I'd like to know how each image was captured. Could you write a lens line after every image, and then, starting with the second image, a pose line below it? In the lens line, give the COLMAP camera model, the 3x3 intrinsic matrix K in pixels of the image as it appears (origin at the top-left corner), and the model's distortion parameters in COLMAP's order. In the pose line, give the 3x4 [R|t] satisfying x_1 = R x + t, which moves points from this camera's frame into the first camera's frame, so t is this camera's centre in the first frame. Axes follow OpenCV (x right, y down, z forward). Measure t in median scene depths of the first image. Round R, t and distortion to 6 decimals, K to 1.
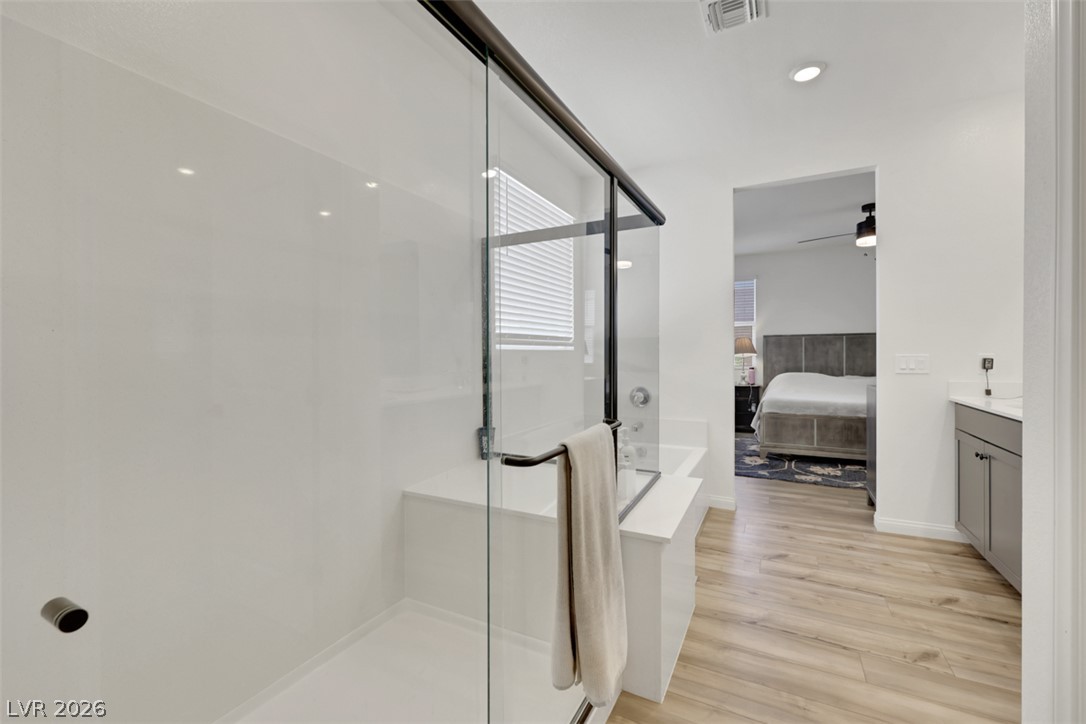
lens RADIAL K [[447.4, 0, 539.2], [0, 447.4, 357.4], [0, 0, 1]] dist [-0.000448, 0.000104]
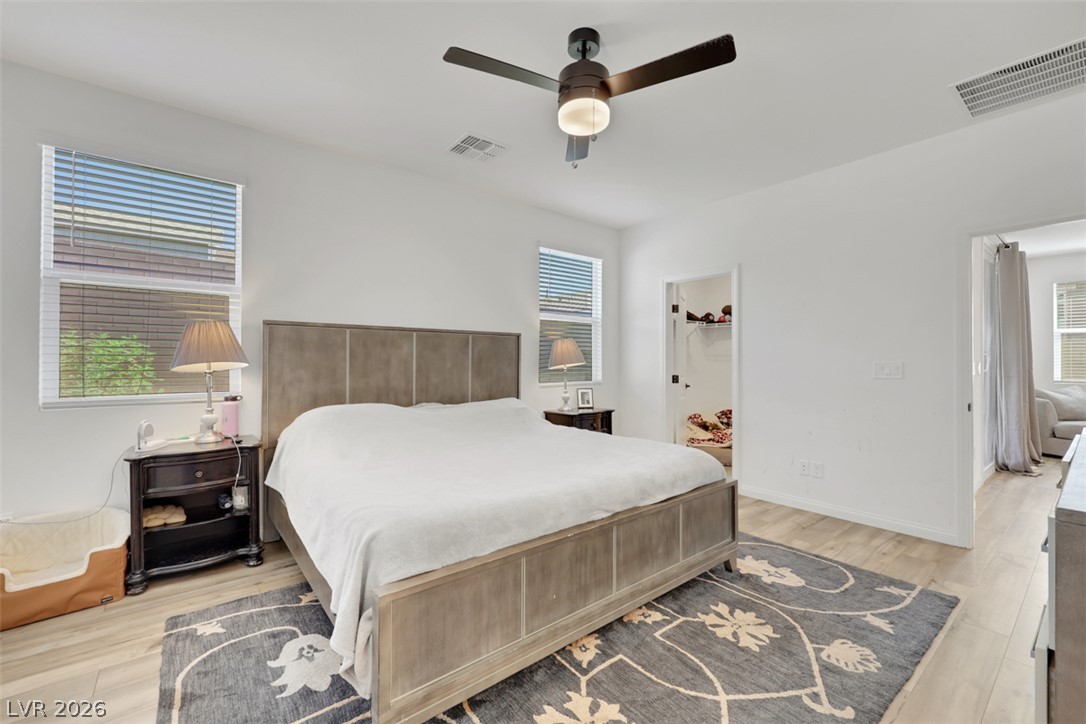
lens RADIAL K [[447.4, 0, 539.2], [0, 447.4, 357.4], [0, 0, 1]] dist [-0.000448, 0.000104]
pose [[0.387607, 0.015665, 0.921692, 0.221547], [-0.000760, 0.999861, -0.016675, -0.007384], [-0.921824, 0.005763, 0.387565, 0.622335]]
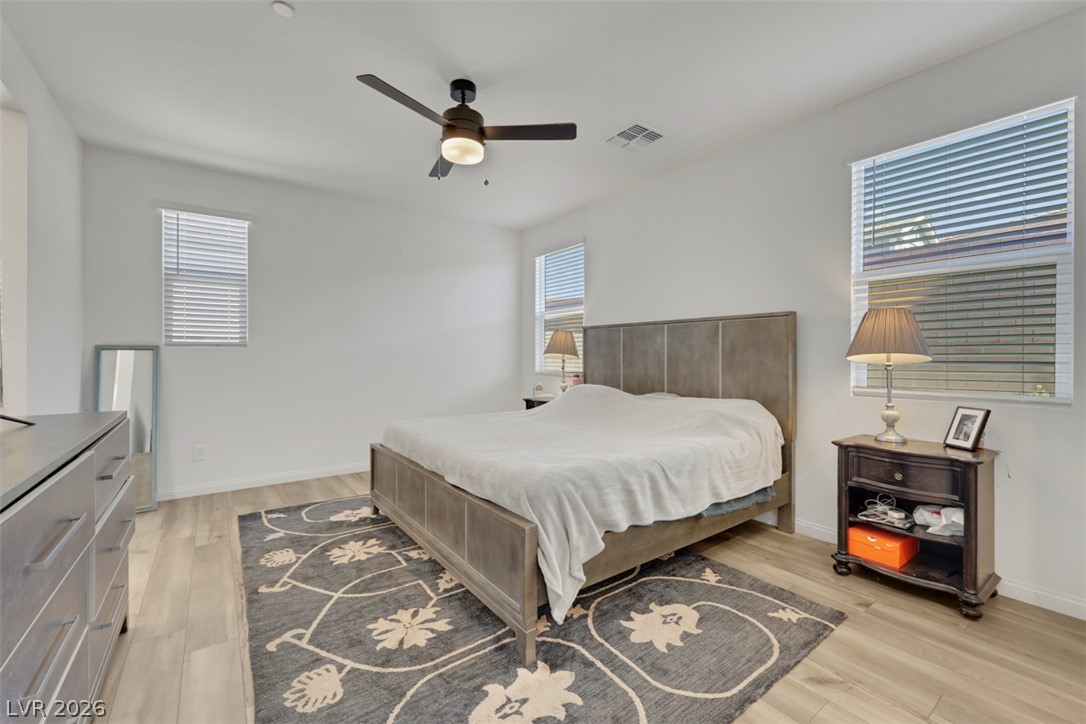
lens RADIAL K [[447.4, 0, 539.2], [0, 447.4, 357.4], [0, 0, 1]] dist [-0.000448, 0.000104]
pose [[0.905846, 0.008098, -0.423529, 0.759620], [-0.007292, 0.999967, 0.003525, -0.006437], [0.423543, -0.000105, 0.905876, 0.388301]]
